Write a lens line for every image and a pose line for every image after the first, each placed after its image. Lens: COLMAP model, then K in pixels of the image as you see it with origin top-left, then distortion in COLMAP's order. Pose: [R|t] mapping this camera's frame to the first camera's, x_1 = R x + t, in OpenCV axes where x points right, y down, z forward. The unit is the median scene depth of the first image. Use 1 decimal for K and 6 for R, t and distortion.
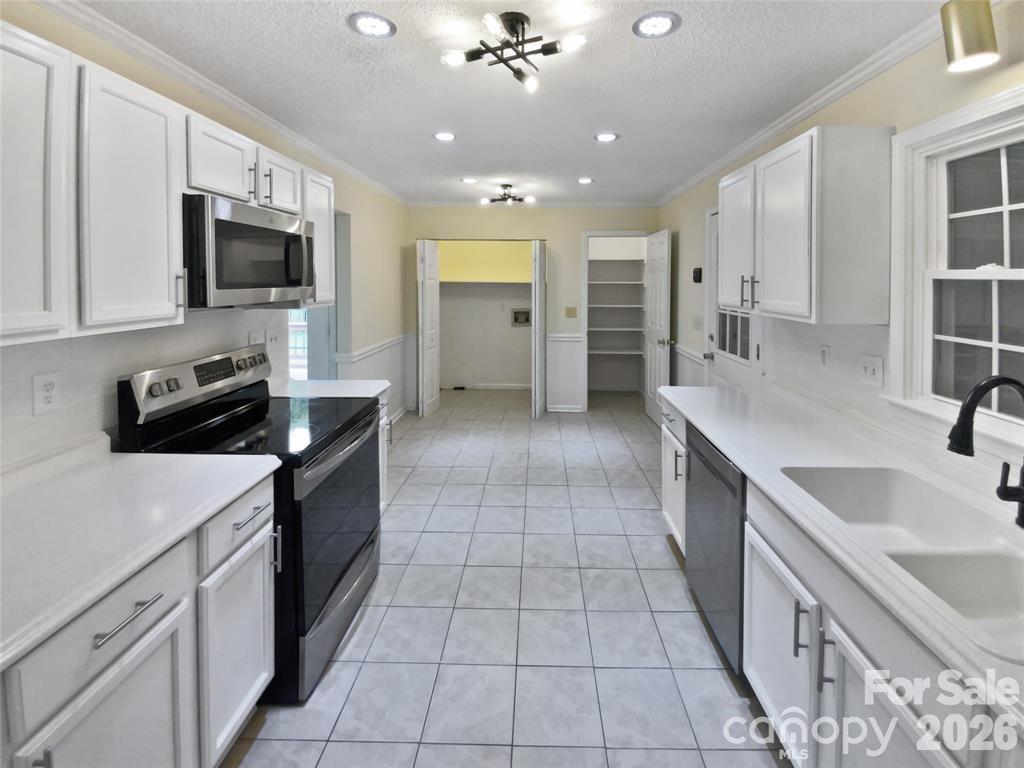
lens RADIAL K [[445.8, 0, 512.0], [0, 445.8, 384.0], [0, 0, 1]] dist [-0.000211, -0.000038]
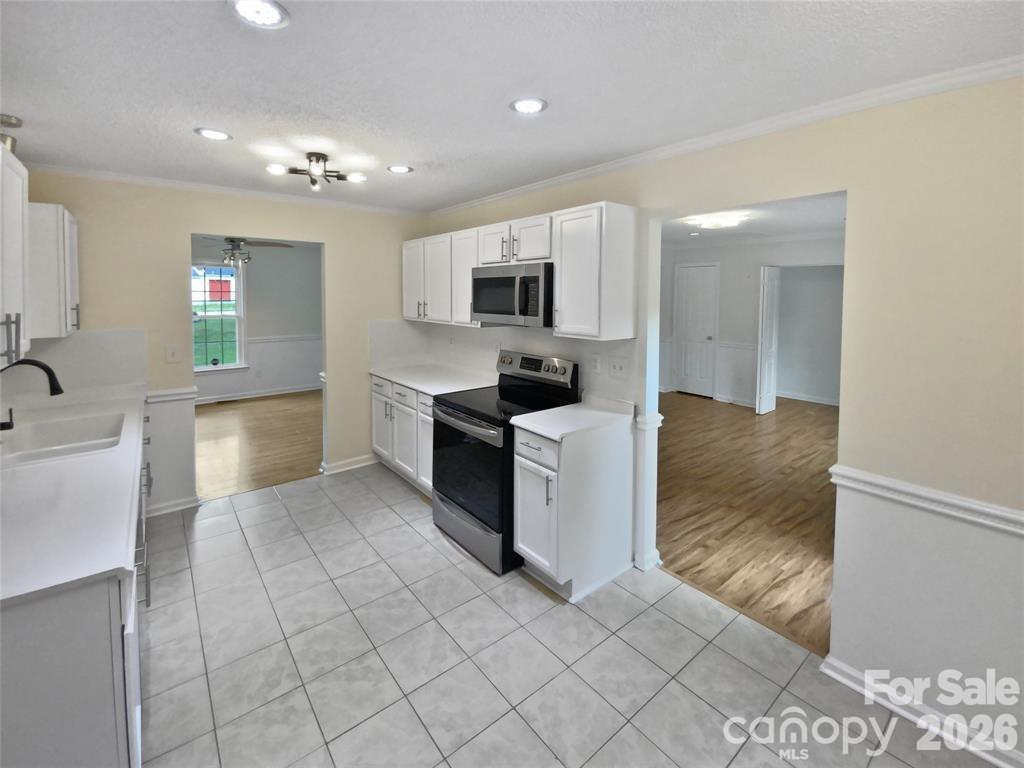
lens RADIAL K [[445.8, 0, 512.0], [0, 445.8, 384.0], [0, 0, 1]] dist [-0.000211, -0.000038]
pose [[-0.745684, 0.121106, -0.655201, 0.340770], [-0.165016, 0.919142, 0.357697, -0.419611], [0.645542, 0.374848, -0.665405, 1.634574]]
